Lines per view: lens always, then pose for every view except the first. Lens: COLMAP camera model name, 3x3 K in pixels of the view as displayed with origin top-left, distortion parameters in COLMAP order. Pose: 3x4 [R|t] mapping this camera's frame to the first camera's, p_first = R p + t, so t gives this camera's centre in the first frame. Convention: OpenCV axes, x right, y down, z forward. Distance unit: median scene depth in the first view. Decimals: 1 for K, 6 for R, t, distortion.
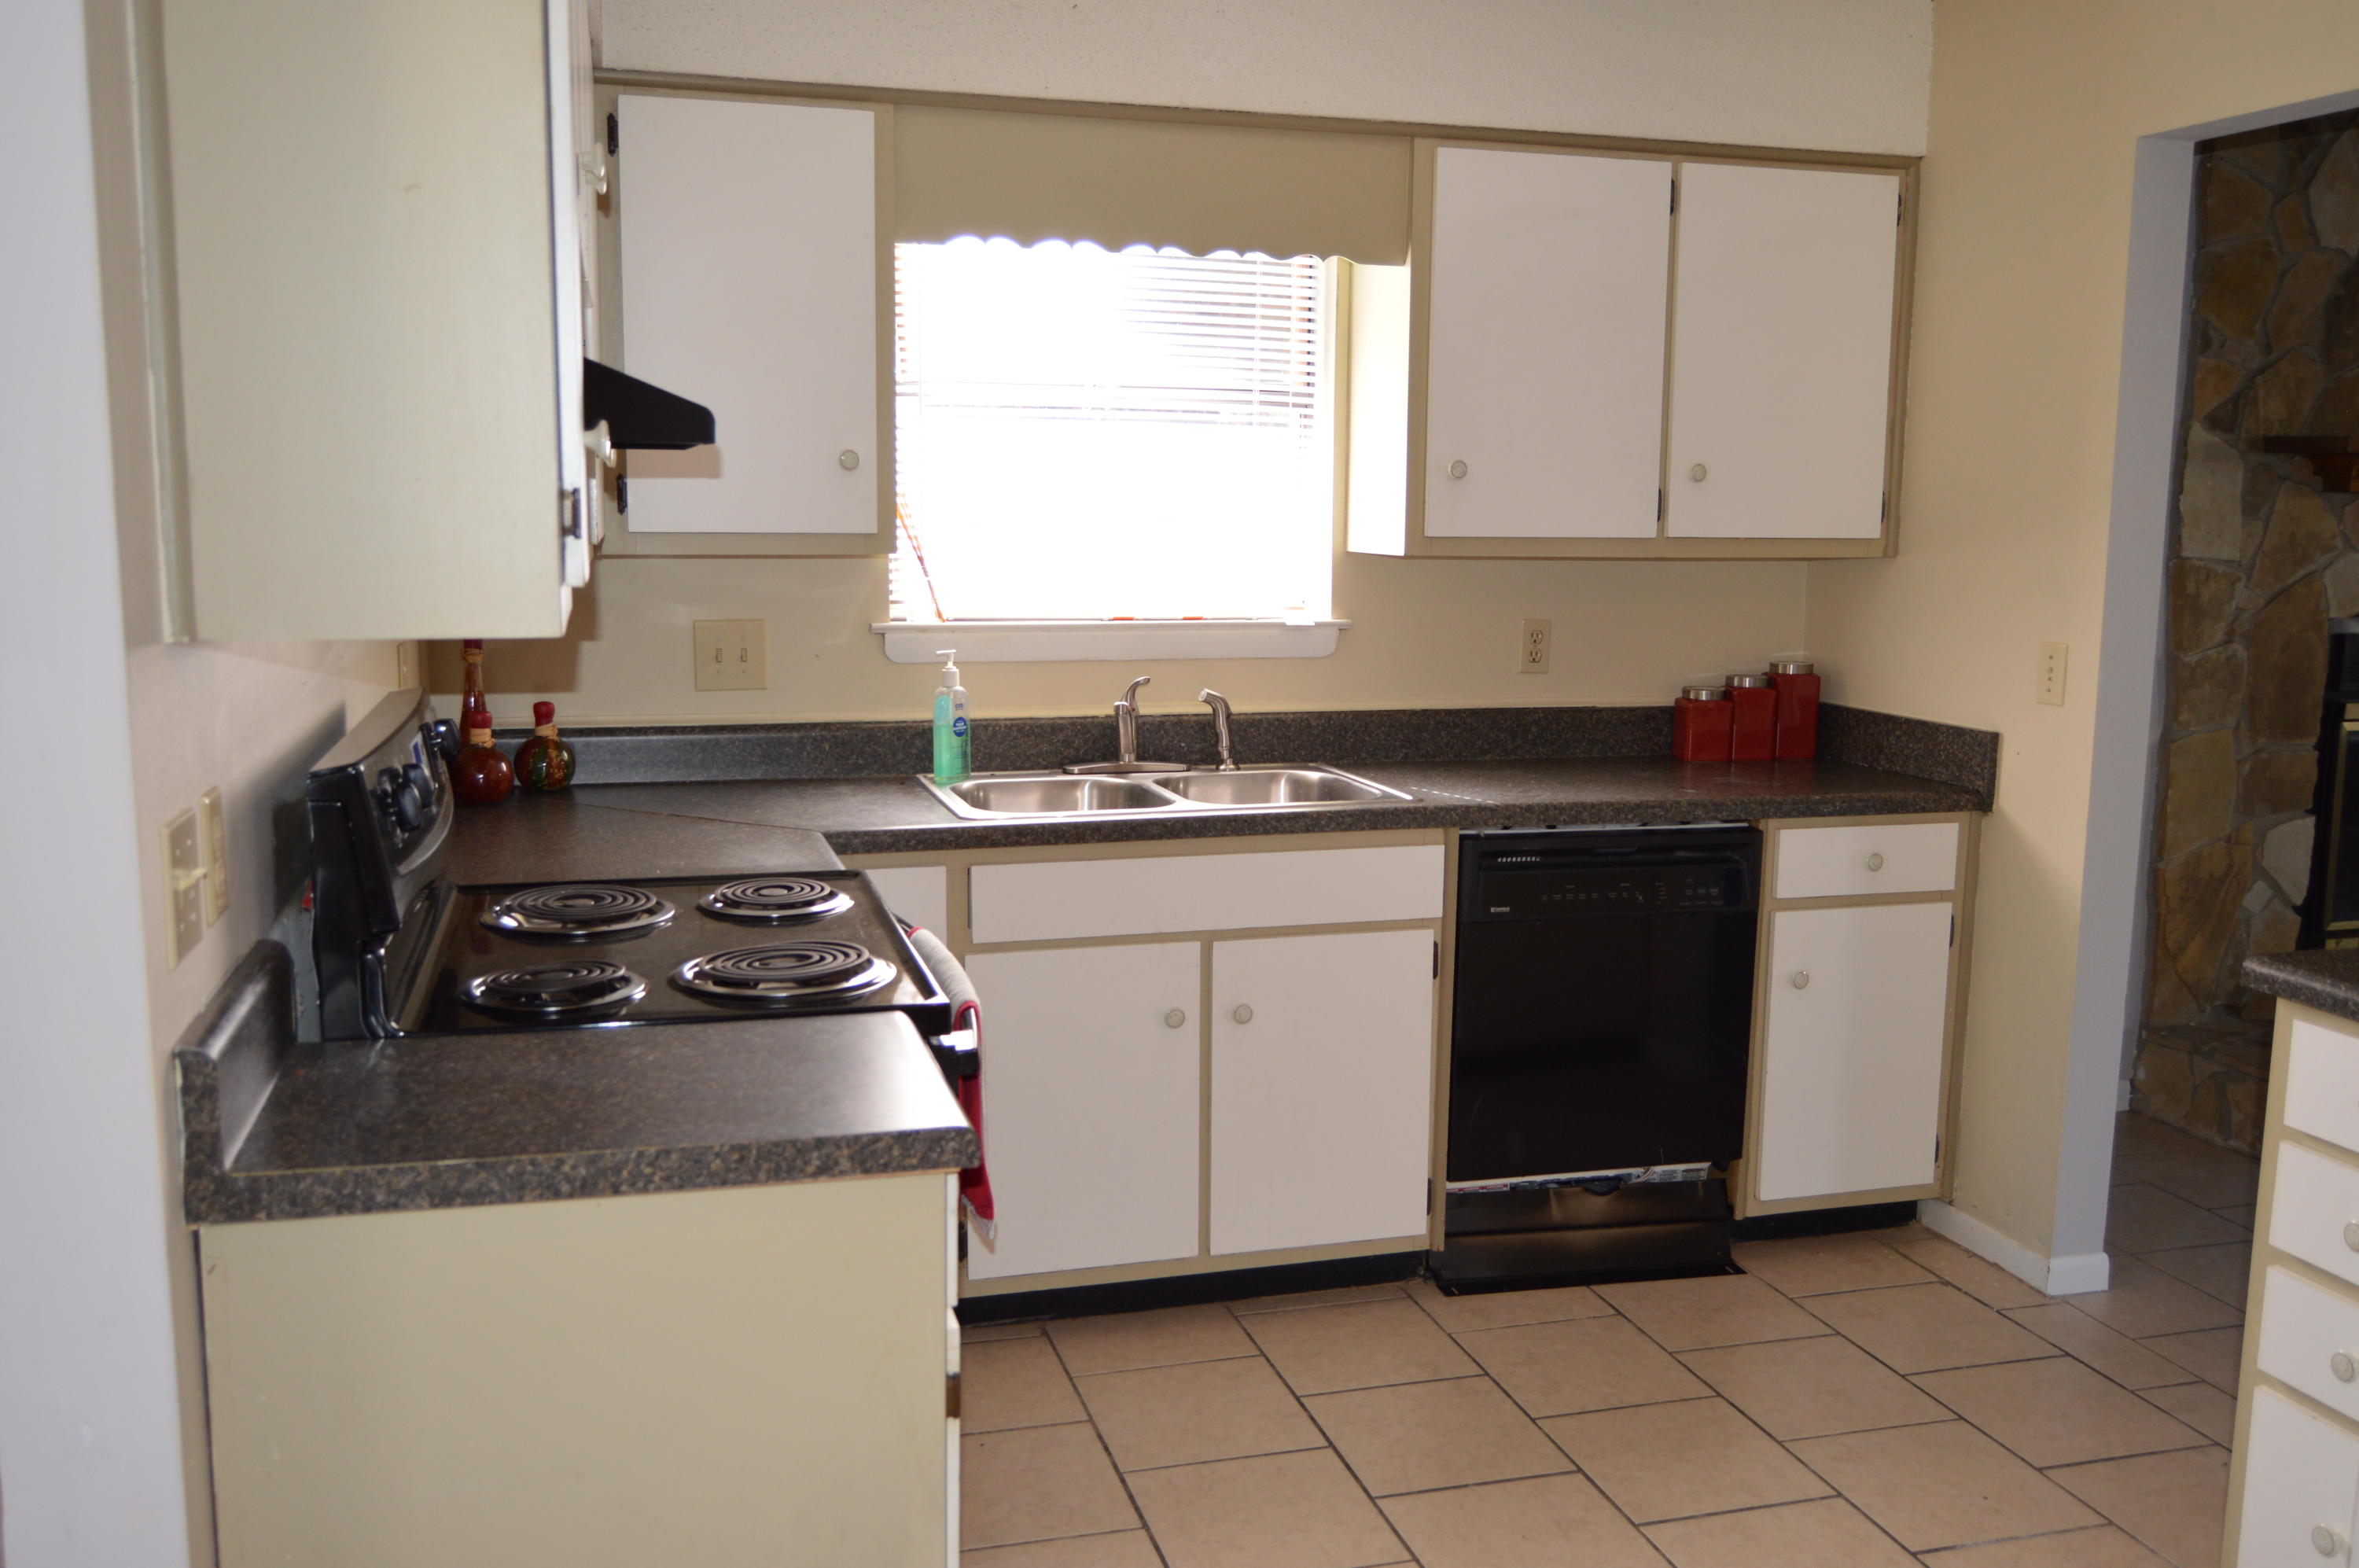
lens RADIAL K [[1991.2, 0, 1174.0], [0, 1991.2, 772.3], [0, 0, 1]] dist [-0.010679, 0.004699]
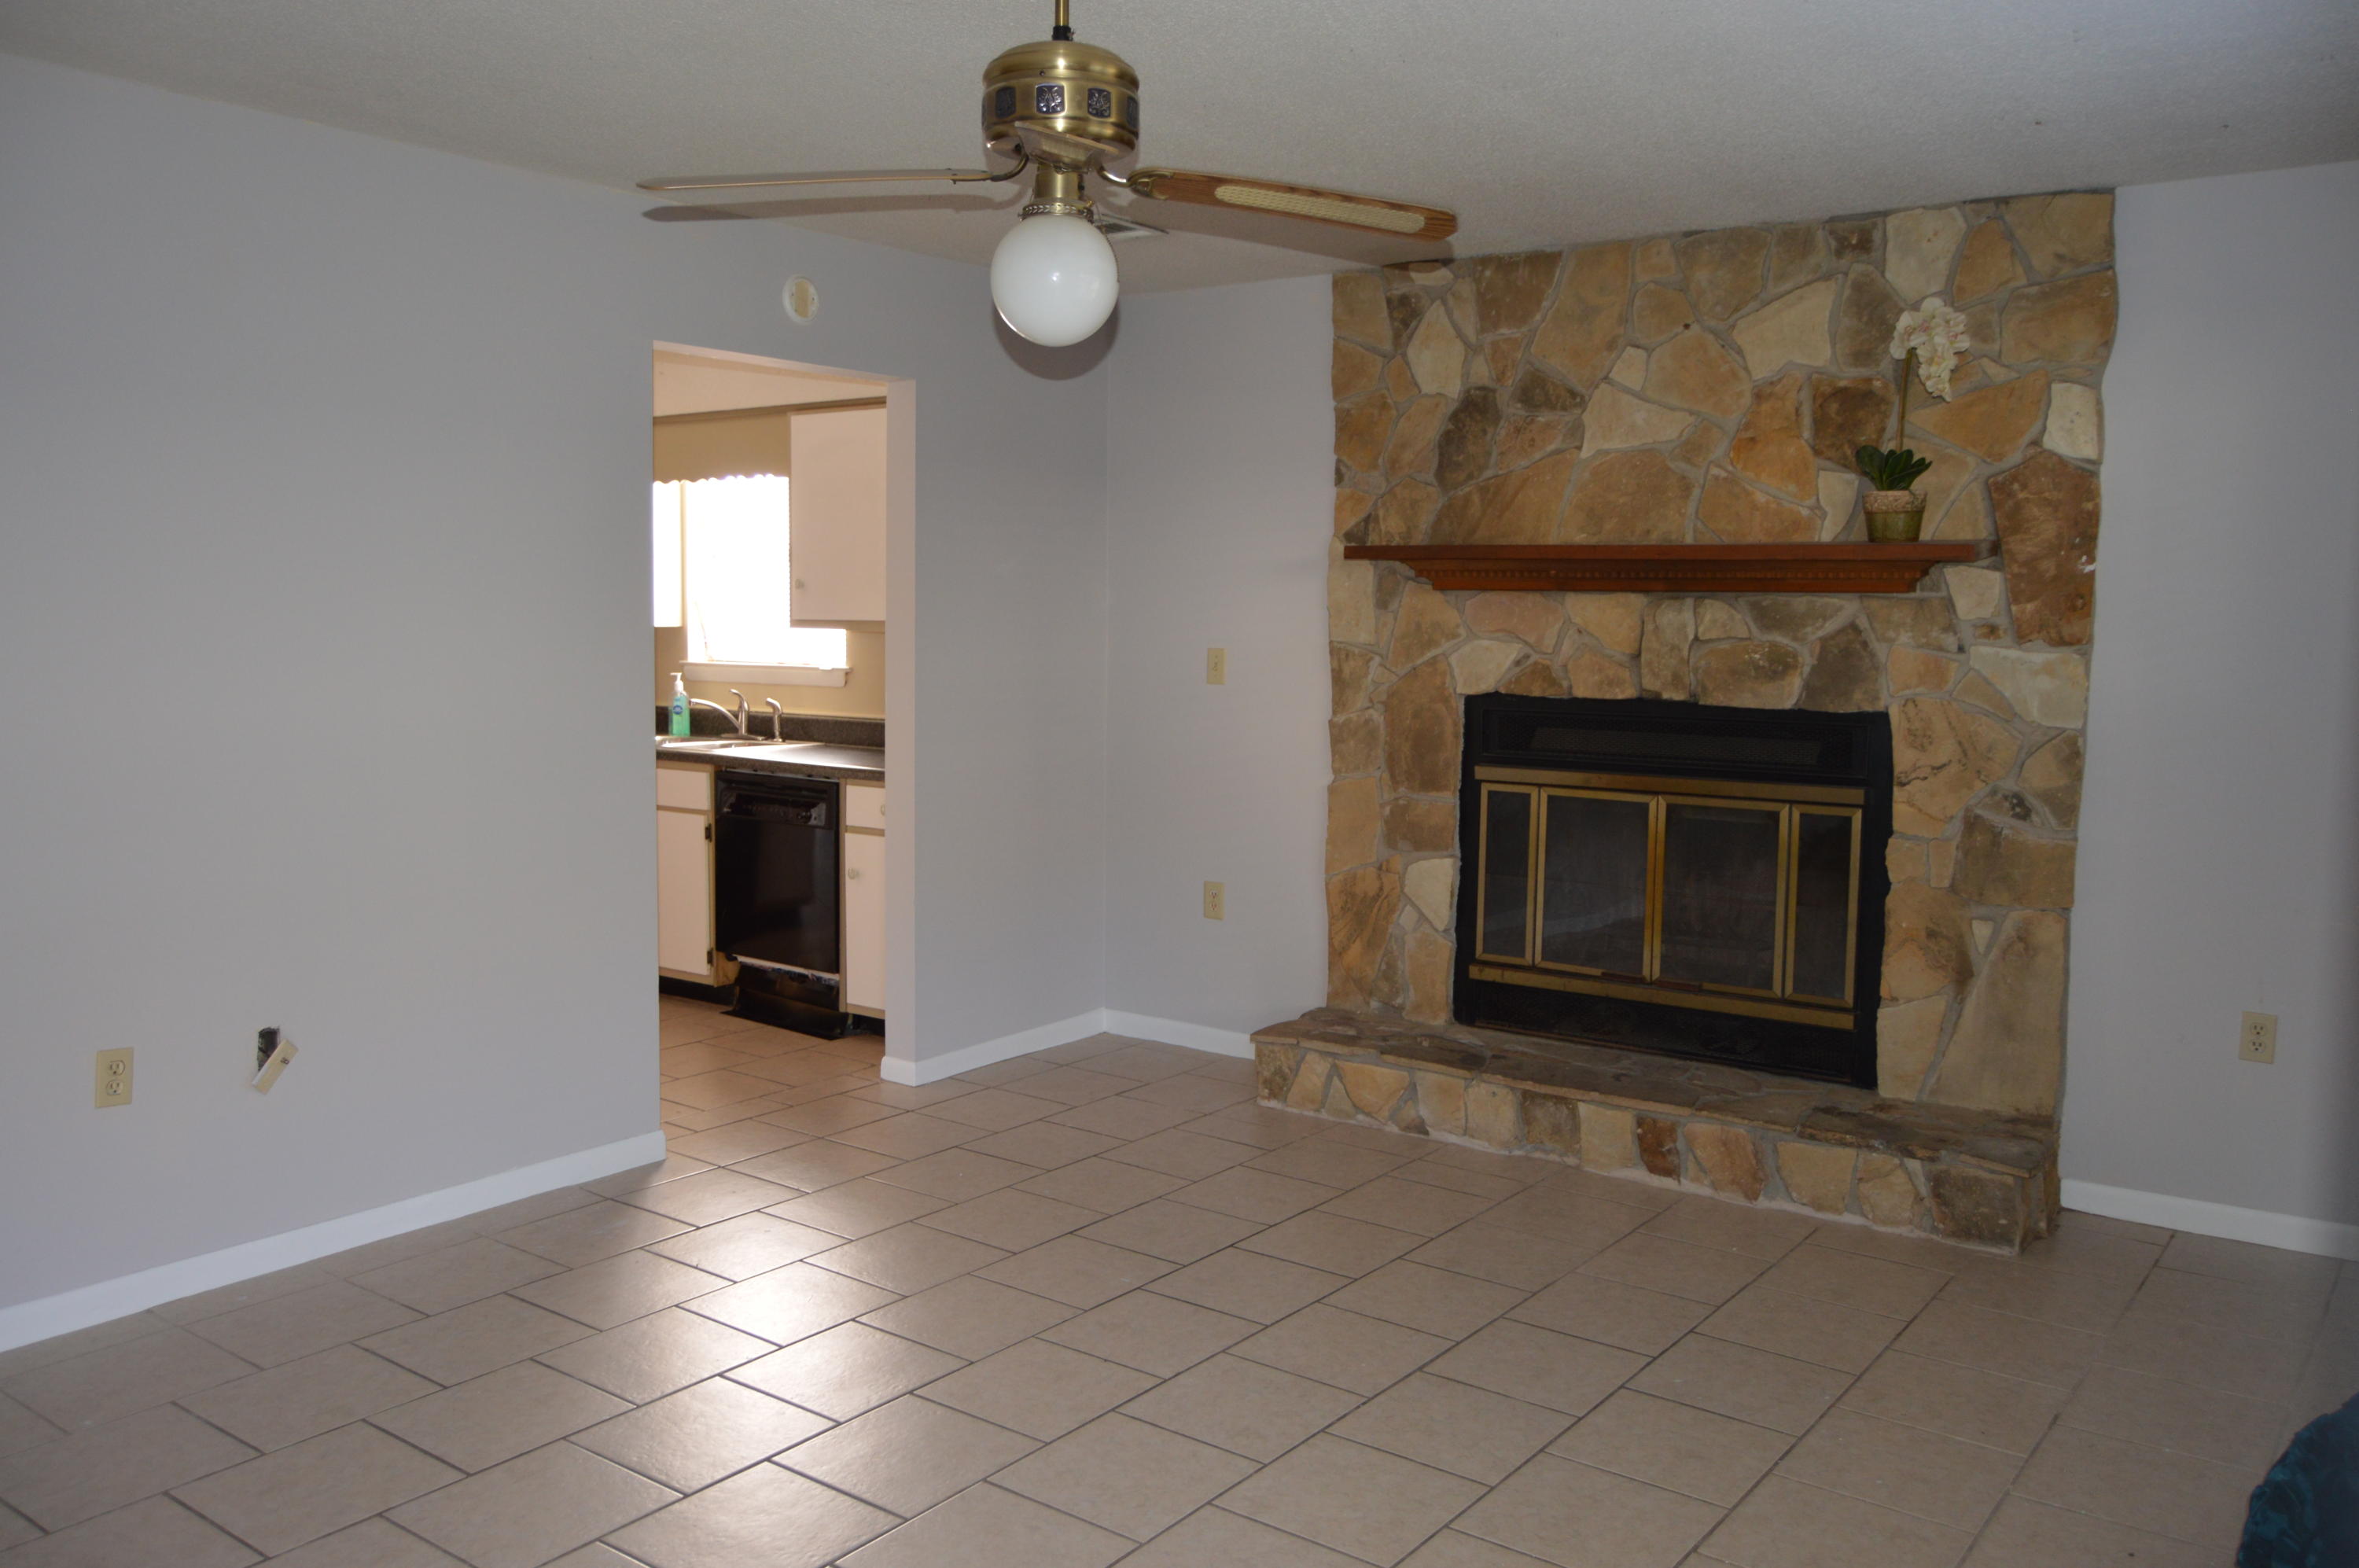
lens RADIAL K [[1850.9, 0, 1175.0], [0, 1850.9, 780.3], [0, 0, 1]] dist [-0.017487, 0.013547]
pose [[0.605107, 0.066667, -0.793348, 1.430996], [-0.113008, 0.993590, -0.002700, -0.002732], [0.788083, 0.091288, 0.608763, 0.191899]]
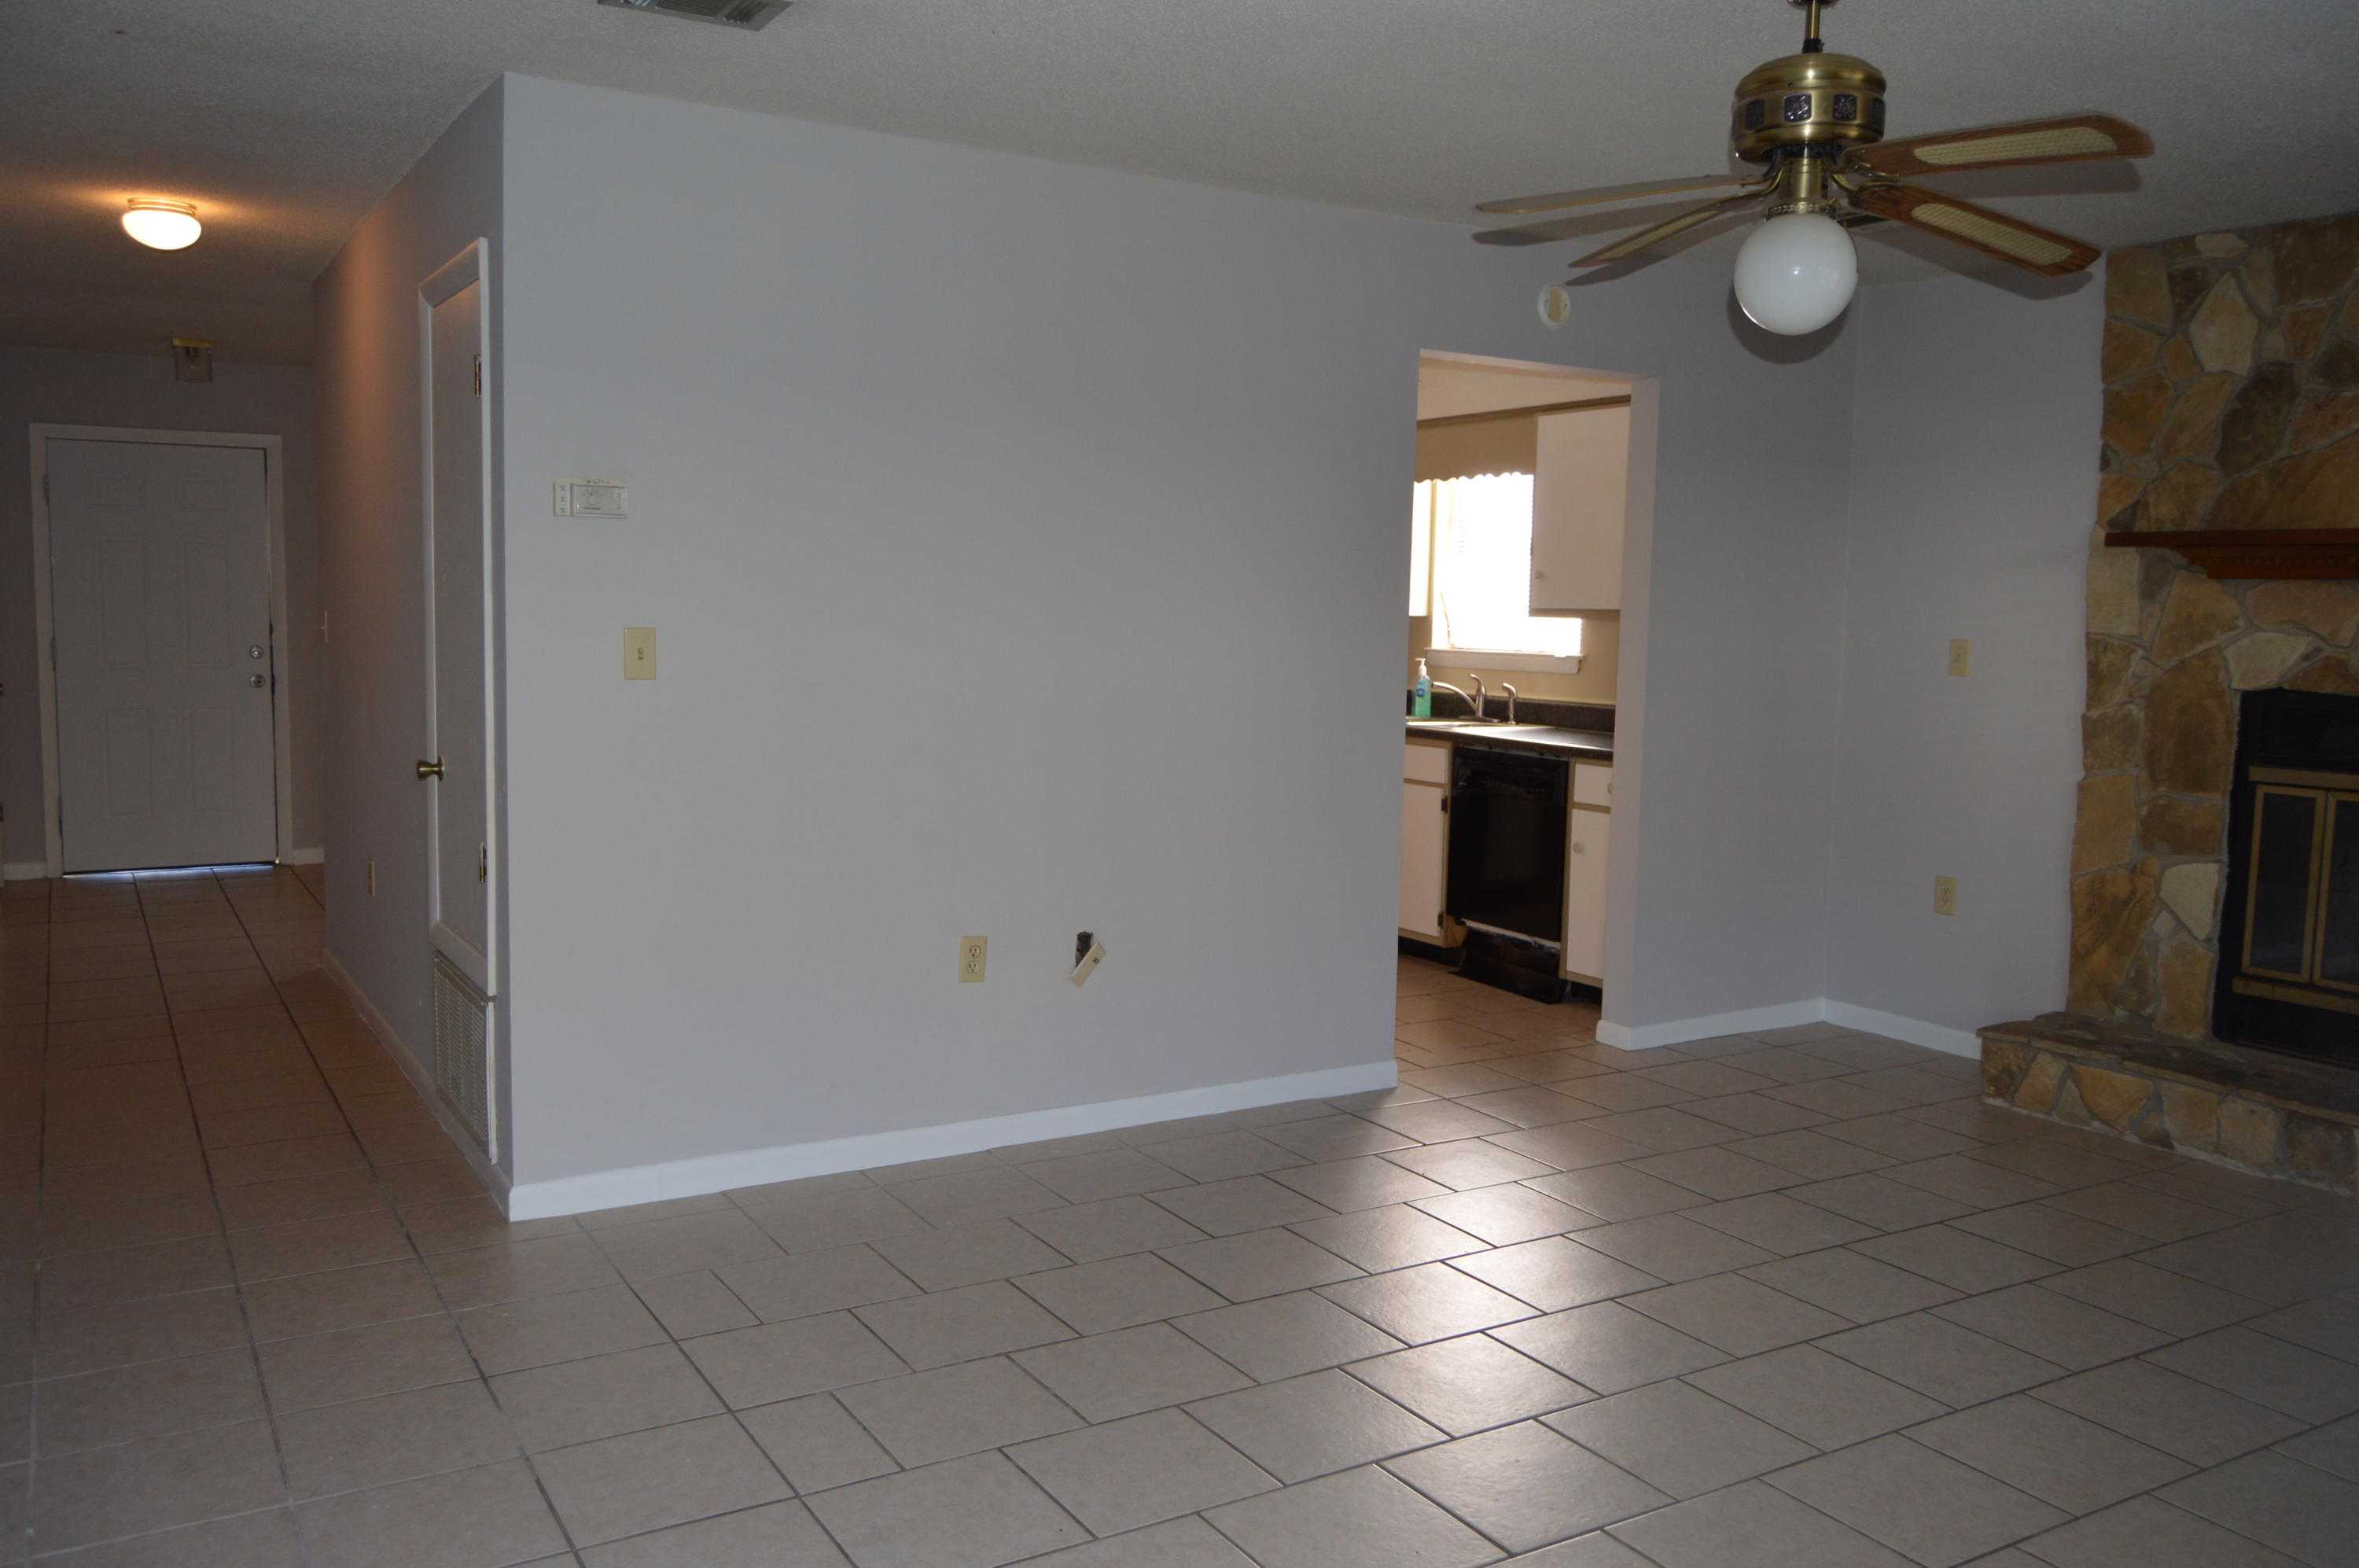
lens RADIAL K [[1850.9, 0, 1175.0], [0, 1850.9, 780.3], [0, 0, 1]] dist [-0.017487, 0.013547]
pose [[0.258014, 0.082478, -0.962614, 1.506470], [-0.150782, 0.987578, 0.044202, 0.019699], [0.954303, 0.133741, 0.267246, 0.152172]]
